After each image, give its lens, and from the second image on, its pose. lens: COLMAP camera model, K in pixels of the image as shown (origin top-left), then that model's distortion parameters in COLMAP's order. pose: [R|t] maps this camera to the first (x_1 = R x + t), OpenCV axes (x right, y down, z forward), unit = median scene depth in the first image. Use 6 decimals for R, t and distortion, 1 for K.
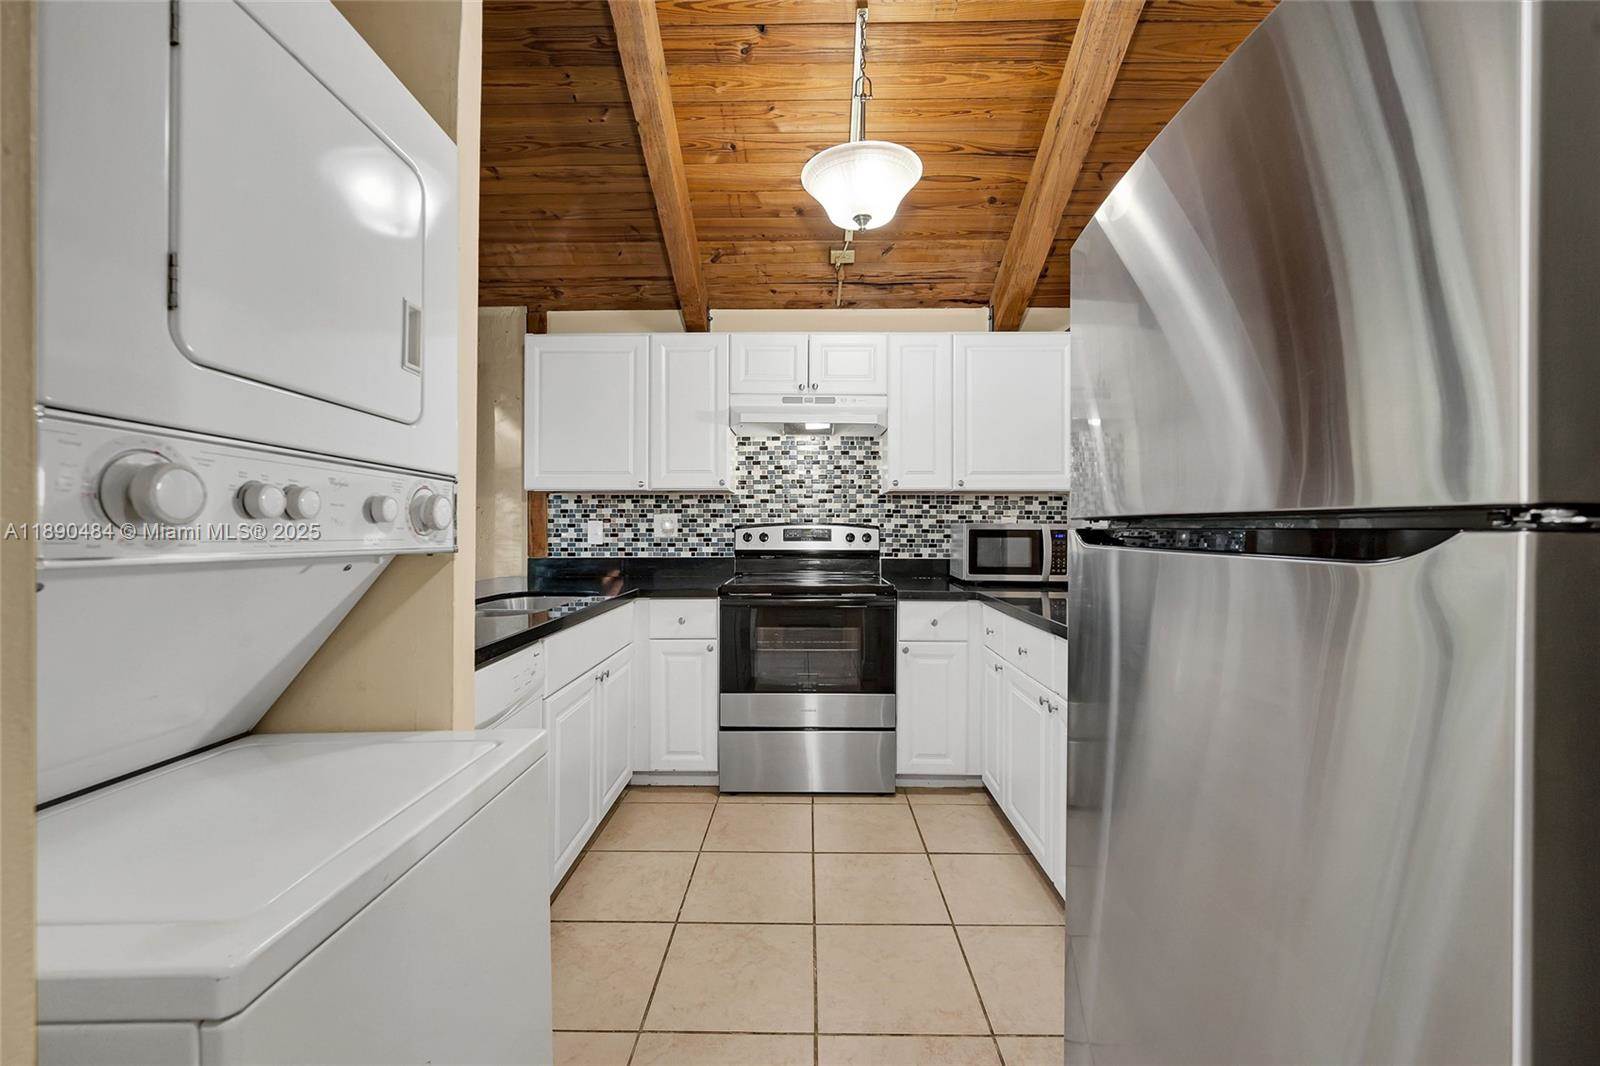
lens RADIAL K [[640.0, 0, 801.0], [0, 640.0, 525.3], [0, 0, 1]] dist [-0.002675, -0.000328]
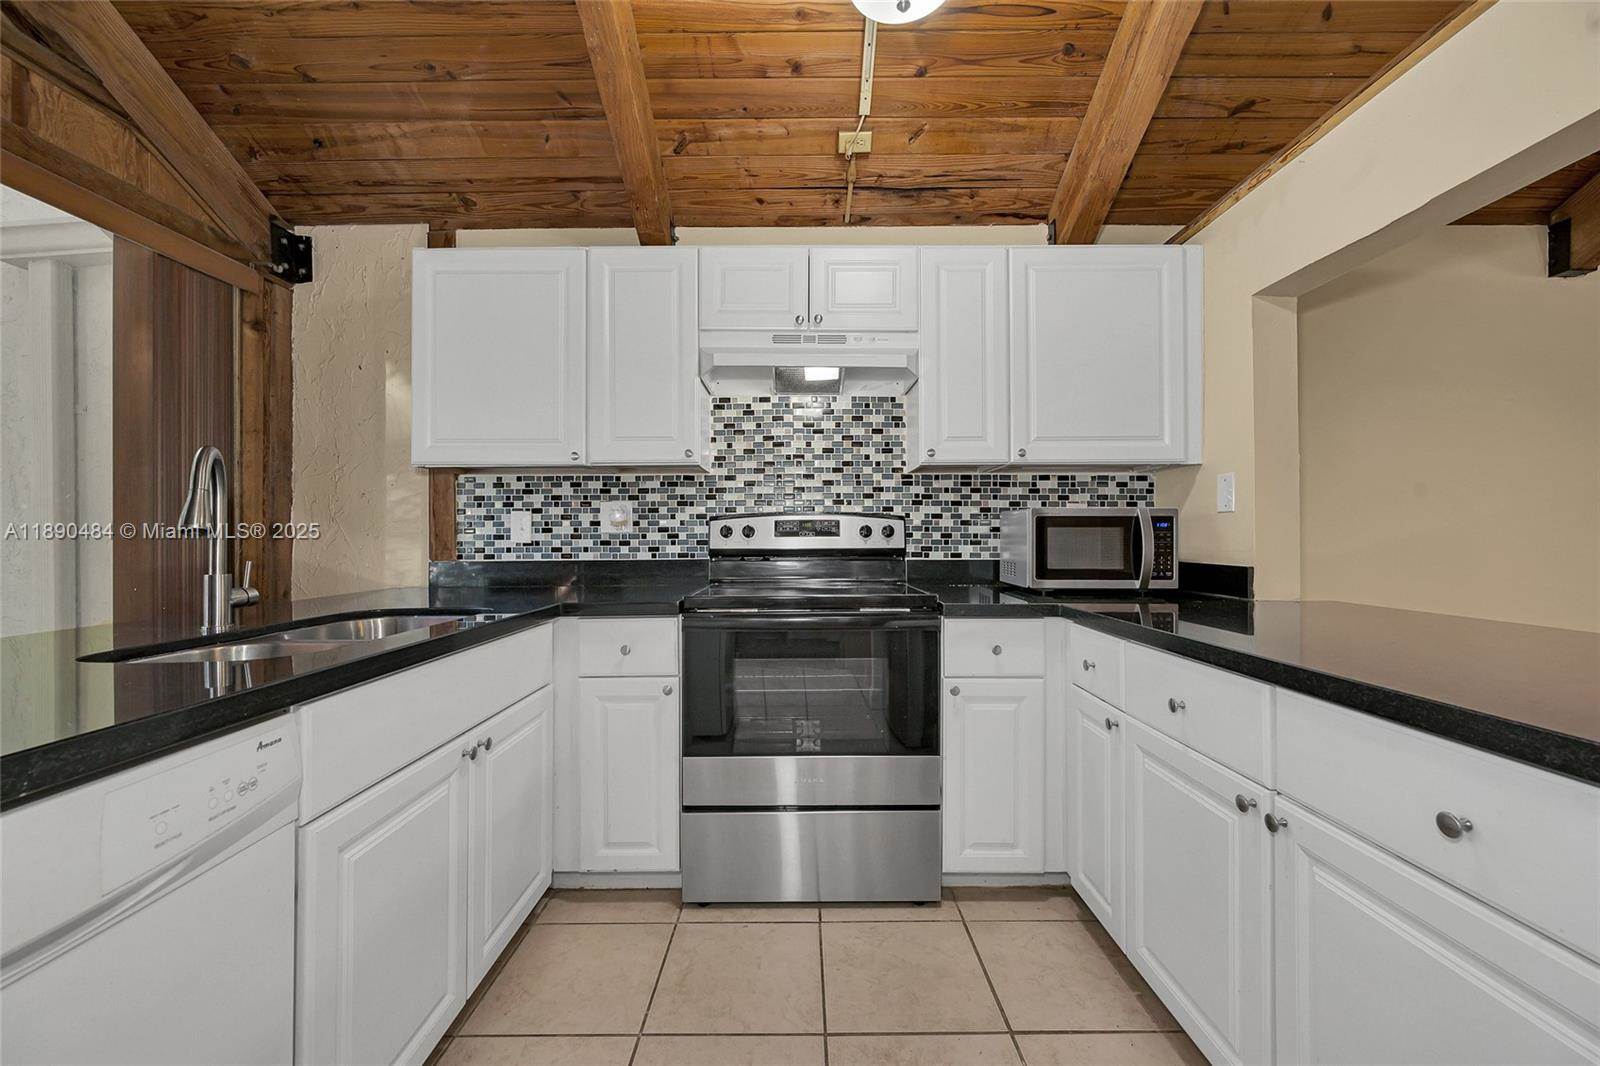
lens RADIAL K [[633.6, 0, 802.2], [0, 633.6, 531.3], [0, 0, 1]] dist [-0.000370, -0.000052]
pose [[0.999912, -0.005169, 0.012254, -0.005414], [0.005262, 0.999958, -0.007544, 0.023666], [-0.012214, 0.007608, 0.999896, 0.264536]]
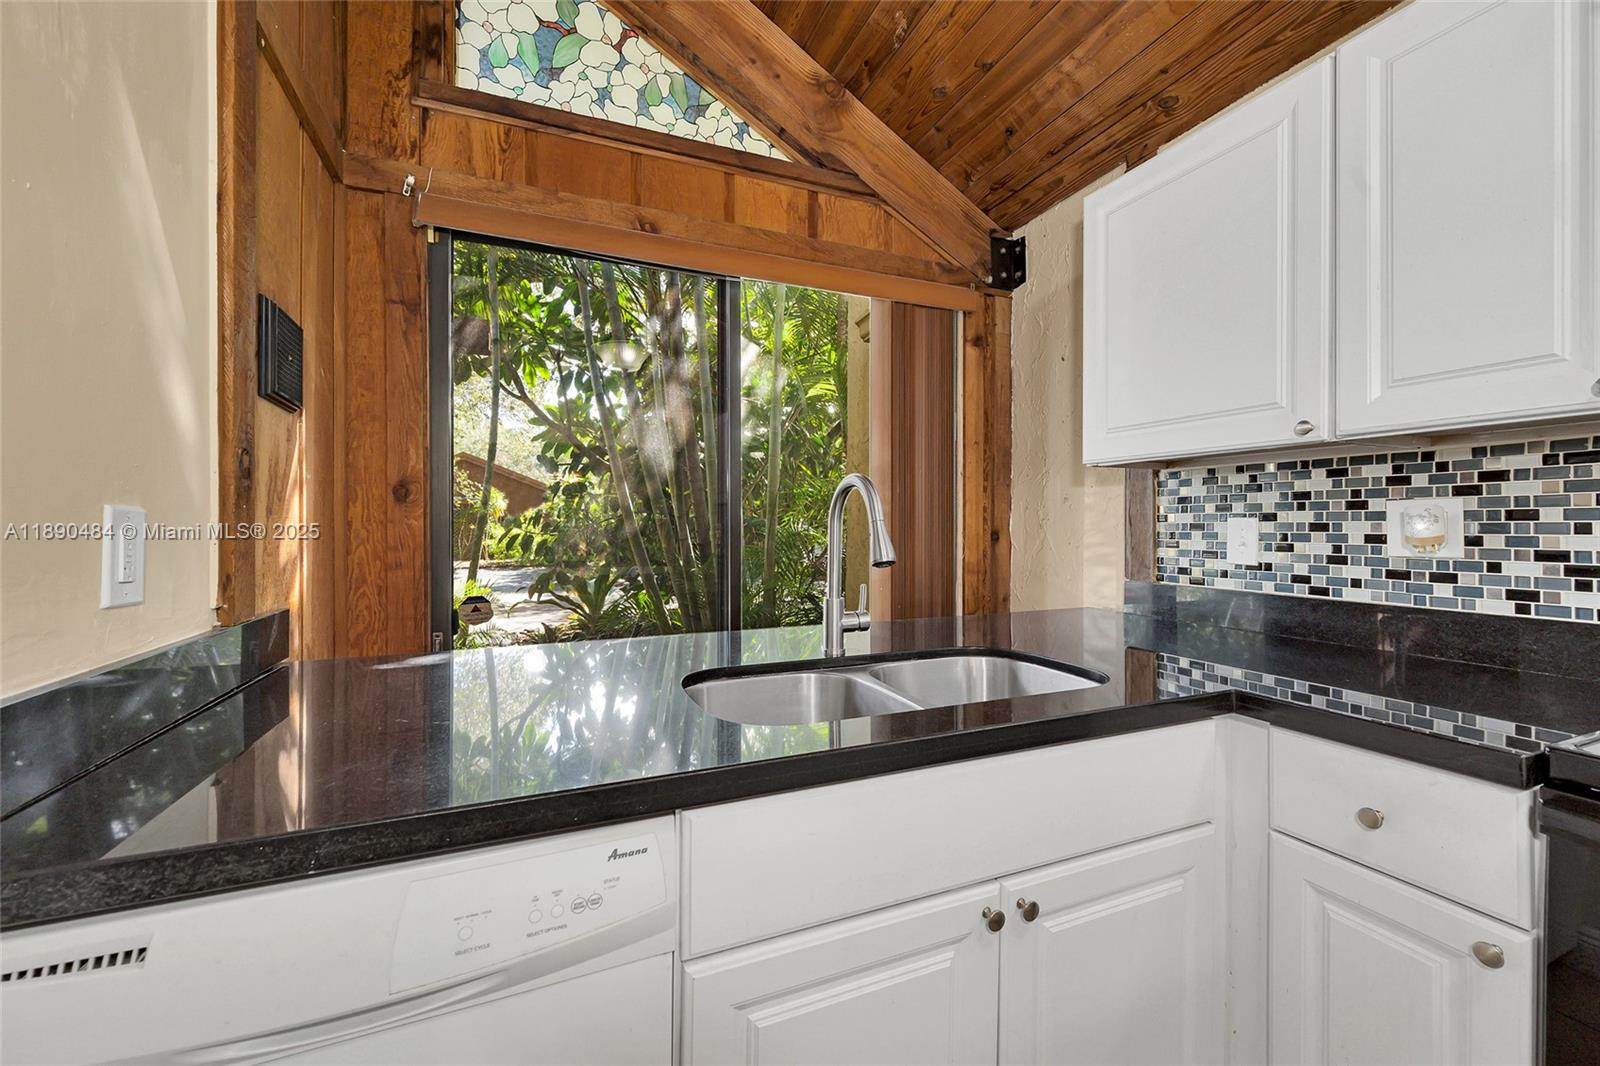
lens RADIAL K [[640.0, 0, 801.0], [0, 640.0, 525.3], [0, 0, 1]] dist [-0.002675, -0.000328]
pose [[0.397153, 0.002973, -0.917747, -0.001312], [0.000012, 0.999995, 0.003245, -0.002669], [0.917752, -0.001299, 0.397151, 0.489930]]
